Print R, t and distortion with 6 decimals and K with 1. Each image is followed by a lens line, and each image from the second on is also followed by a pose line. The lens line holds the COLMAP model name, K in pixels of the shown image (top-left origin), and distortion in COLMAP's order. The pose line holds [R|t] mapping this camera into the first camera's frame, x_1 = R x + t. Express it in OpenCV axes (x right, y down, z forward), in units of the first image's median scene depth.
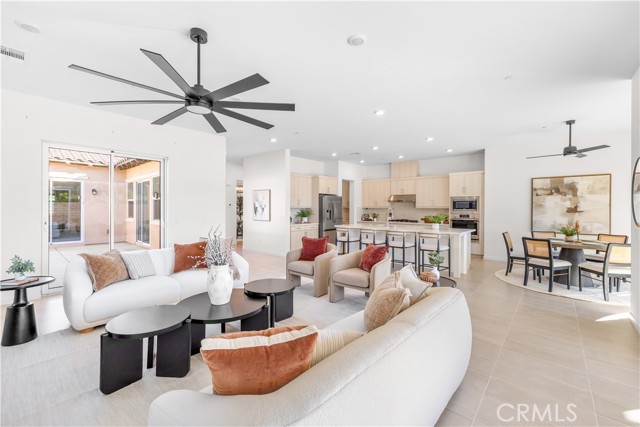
lens RADIAL K [[268.1, 0, 318.2], [0, 268.1, 210.1], [0, 0, 1]] dist [-0.005161, -0.000042]
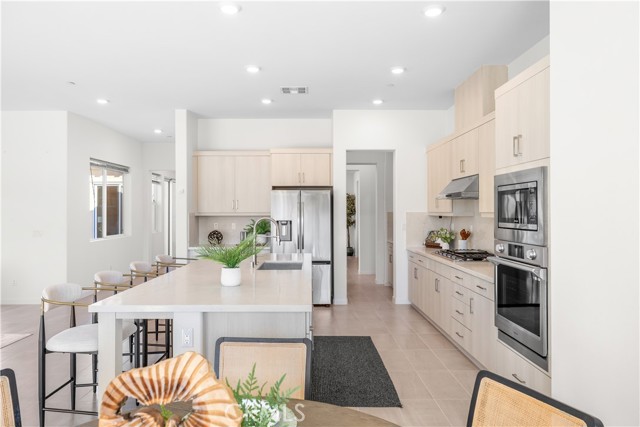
lens RADIAL K [[438.8, 0, 319.1], [0, 438.8, 209.6], [0, 0, 1]] dist [-0.014518, 0.009380]
pose [[0.675254, -0.007565, -0.737546, 0.715030], [-0.003172, 0.999908, -0.013159, -0.009907], [0.737578, 0.011225, 0.675168, 0.585040]]
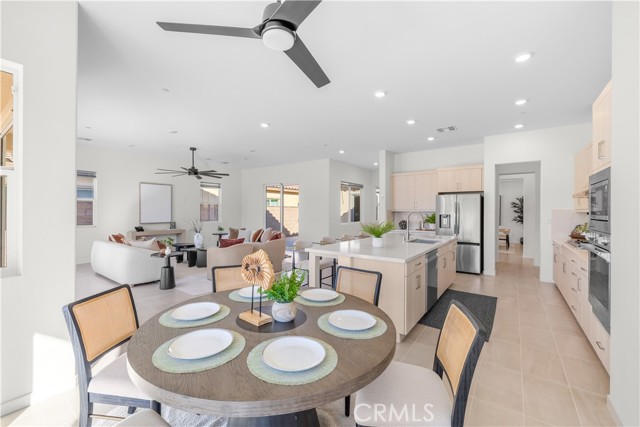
lens RADIAL K [[268.1, 0, 314.2], [0, 268.1, 210.9], [0, 0, 1]] dist [-0.005161, -0.000042]
pose [[0.092897, -0.001764, -0.995674, 0.797392], [-0.012565, 0.999917, -0.002944, -0.003734], [0.995596, 0.012784, 0.092867, 0.648883]]
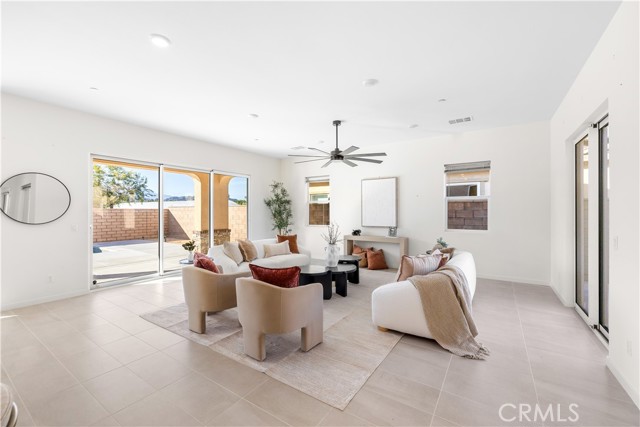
lens RADIAL K [[268.1, 0, 324.8], [0, 268.1, 211.9], [0, 0, 1]] dist [-0.005161, -0.000042]
pose [[-0.987760, 0.002257, -0.155965, 0.013811], [0.000772, 0.999954, 0.009579, -0.006439], [0.155979, 0.009341, -0.987716, 0.931833]]
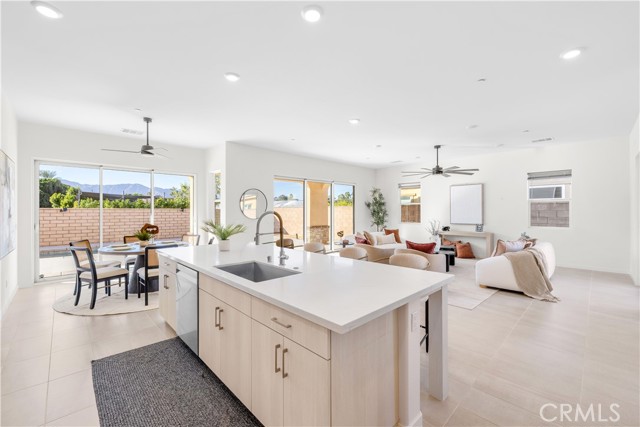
lens RADIAL K [[268.1, 0, 320.5], [0, 268.1, 209.8], [0, 0, 1]] dist [-0.005161, -0.000042]
pose [[-0.996833, 0.001257, 0.079508, 0.187285], [0.001489, 0.999995, 0.002860, -0.010294], [-0.079504, 0.002969, -0.996830, 1.192151]]
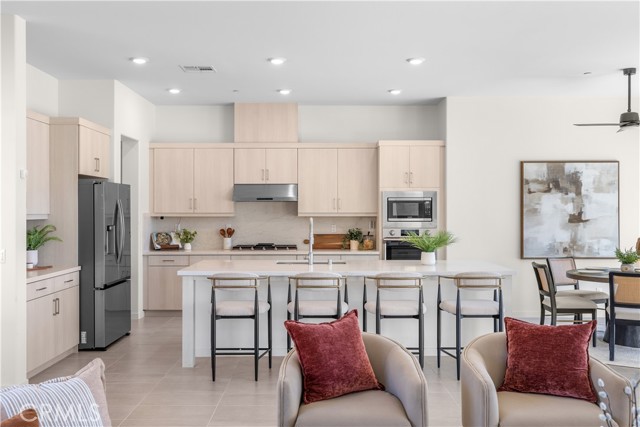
lens RADIAL K [[617.4, 0, 319.5], [0, 617.4, 214.4], [0, 0, 1]] dist [-0.015192, 0.000000]
pose [[0.744005, -0.008463, 0.668121, -0.306495], [0.009548, 0.999952, 0.002035, -0.013644], [-0.668106, 0.004865, 0.744050, 0.285342]]
